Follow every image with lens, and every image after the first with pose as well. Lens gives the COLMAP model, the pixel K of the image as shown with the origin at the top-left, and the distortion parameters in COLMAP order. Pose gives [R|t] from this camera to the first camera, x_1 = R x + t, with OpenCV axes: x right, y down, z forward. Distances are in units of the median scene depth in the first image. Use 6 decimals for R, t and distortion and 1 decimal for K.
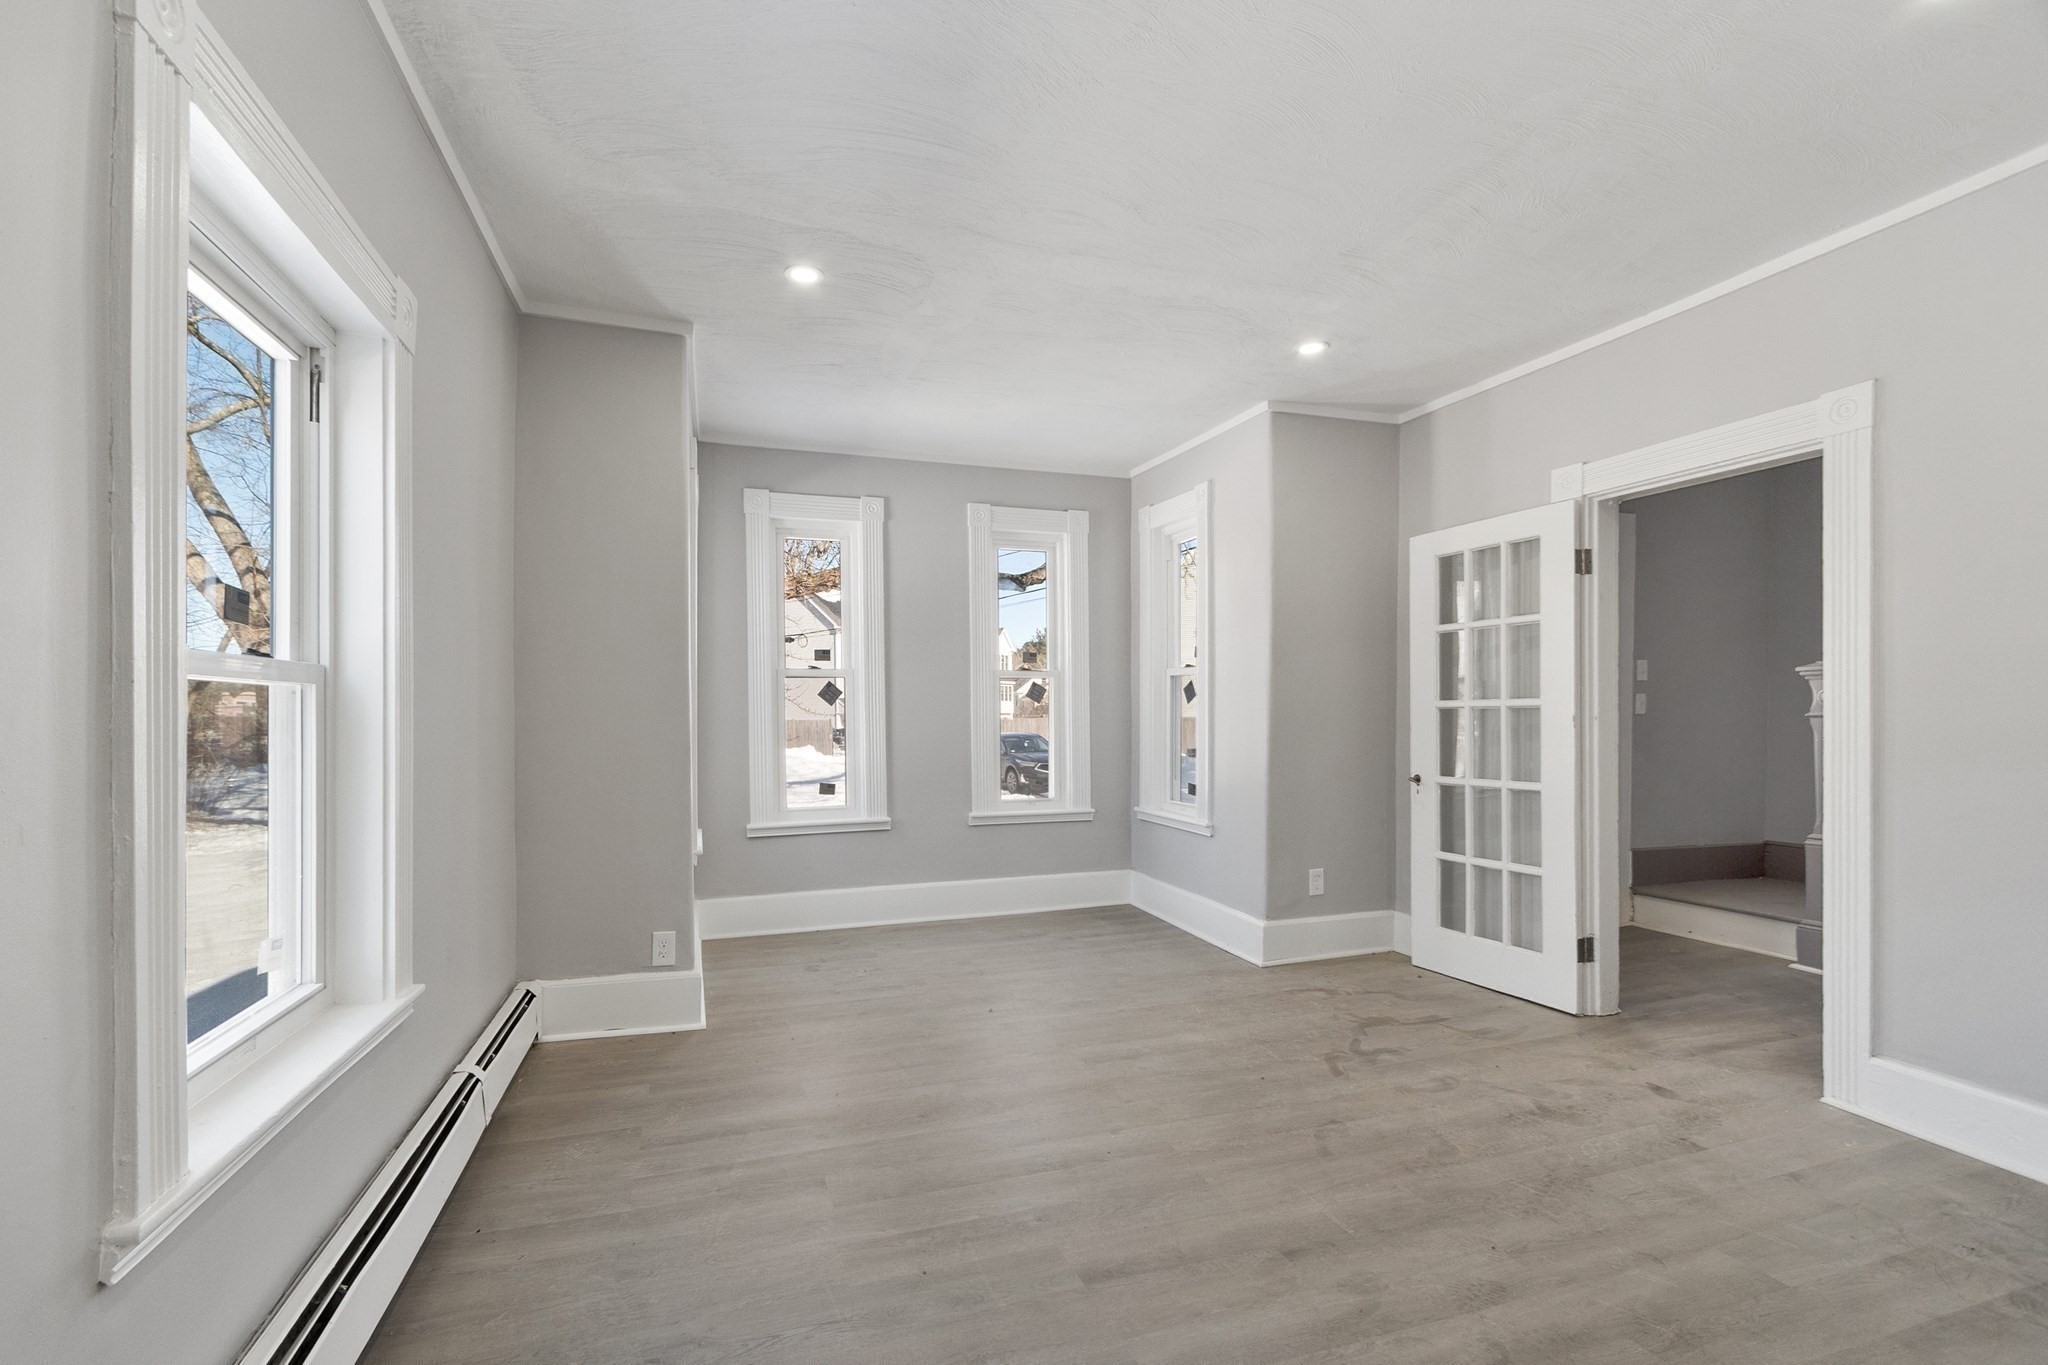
lens RADIAL K [[895.7, 0, 979.9], [0, 895.7, 708.8], [0, 0, 1]] dist [-0.001324, -0.000084]
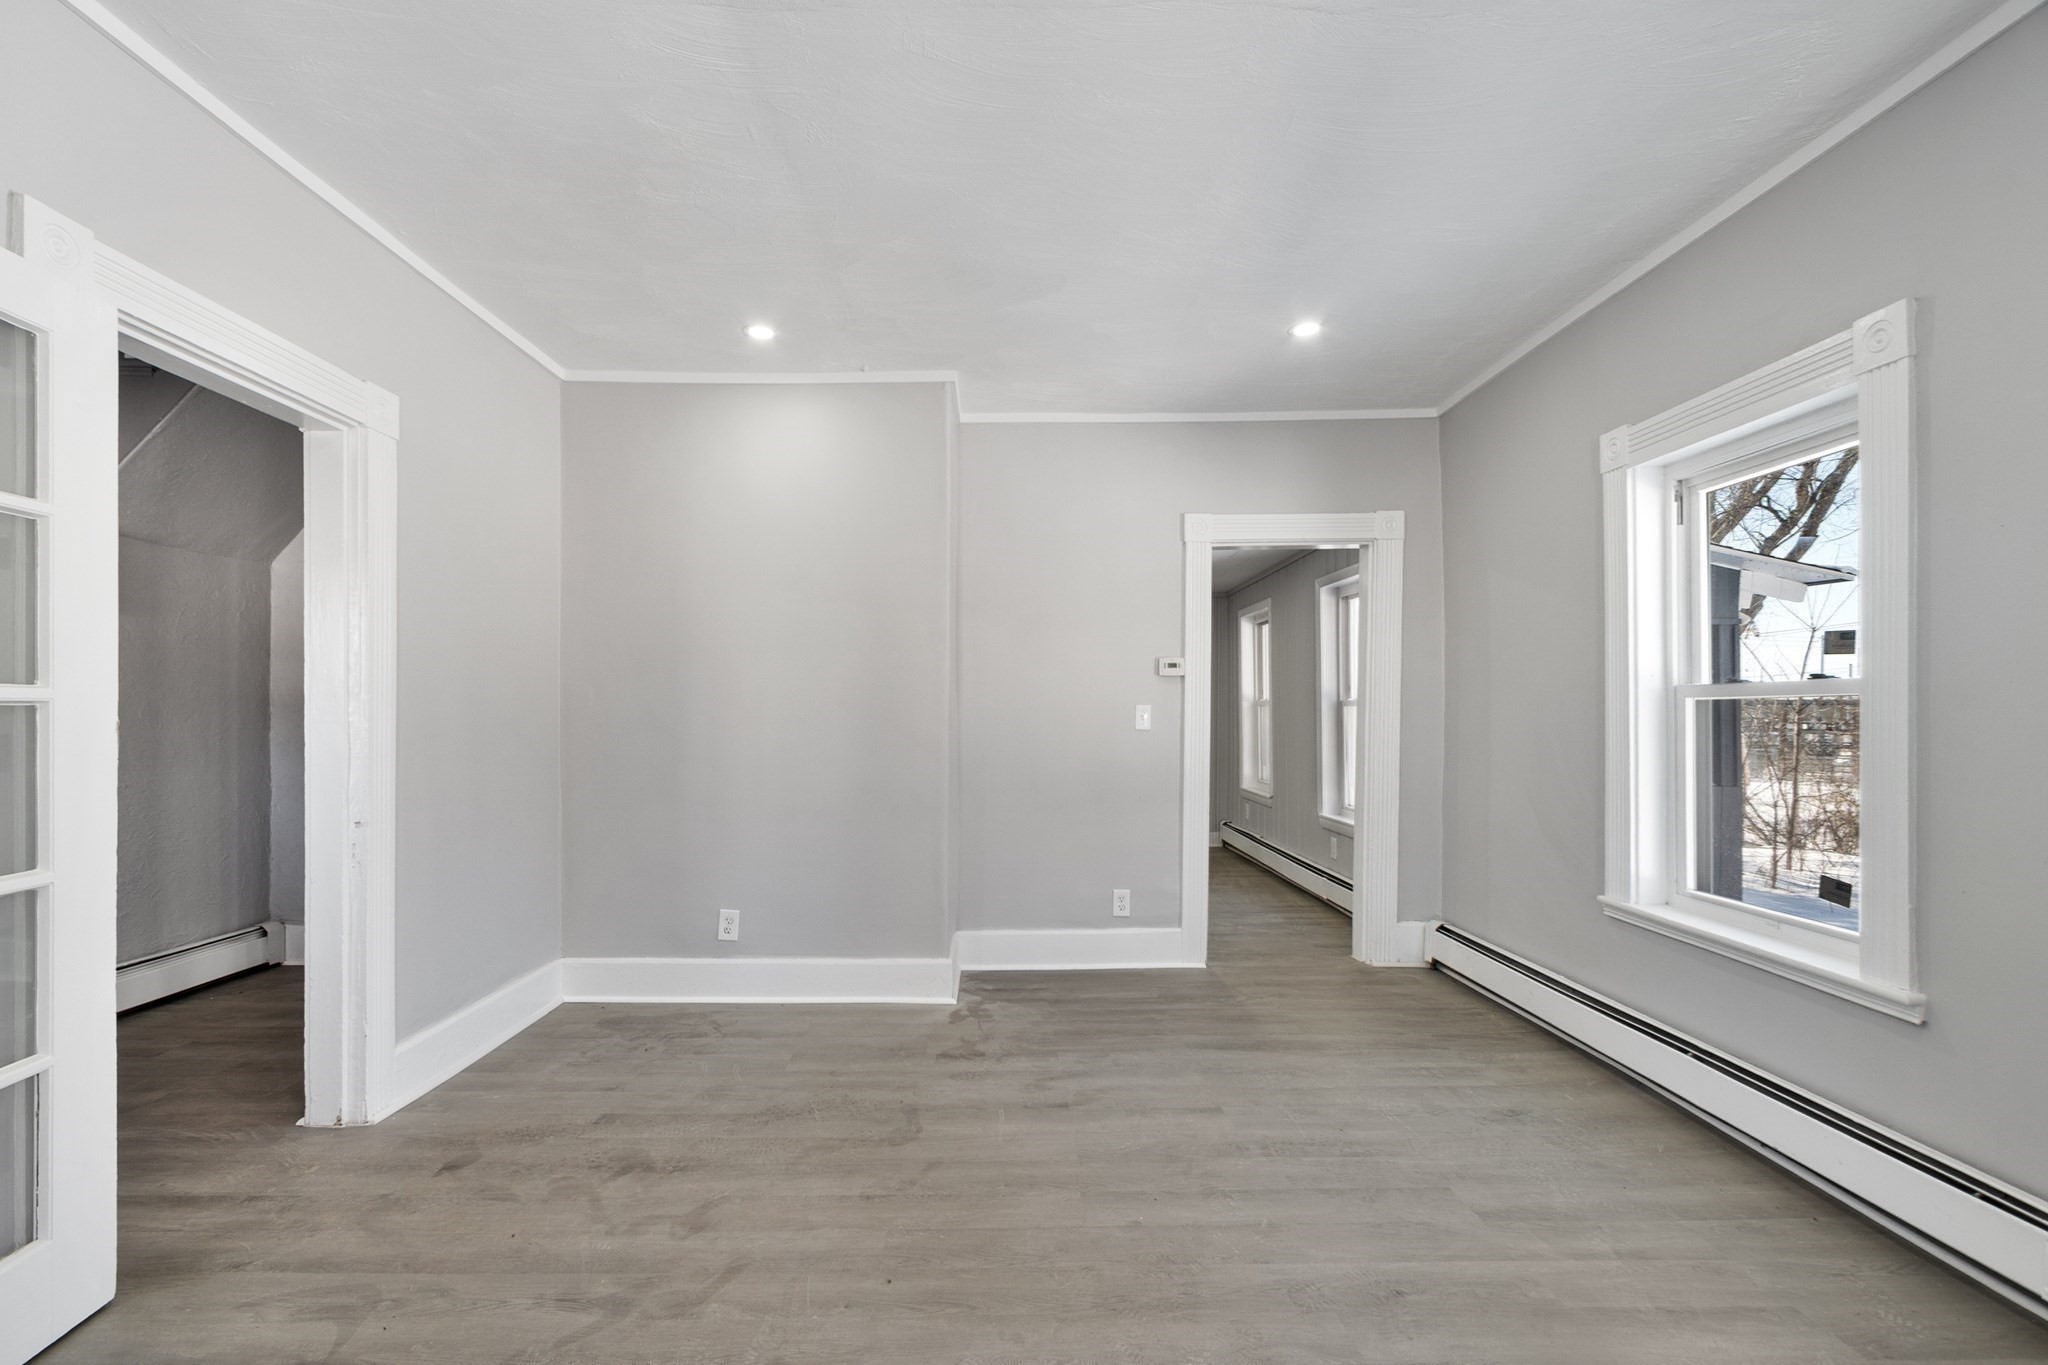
lens RADIAL K [[895.7, 0, 979.9], [0, 895.7, 708.8], [0, 0, 1]] dist [-0.001324, -0.000084]
pose [[-0.952321, 0.002944, 0.305083, 0.021078], [0.000032, 0.999954, -0.009551, 0.002836], [-0.305097, -0.009086, -0.952278, 1.152960]]
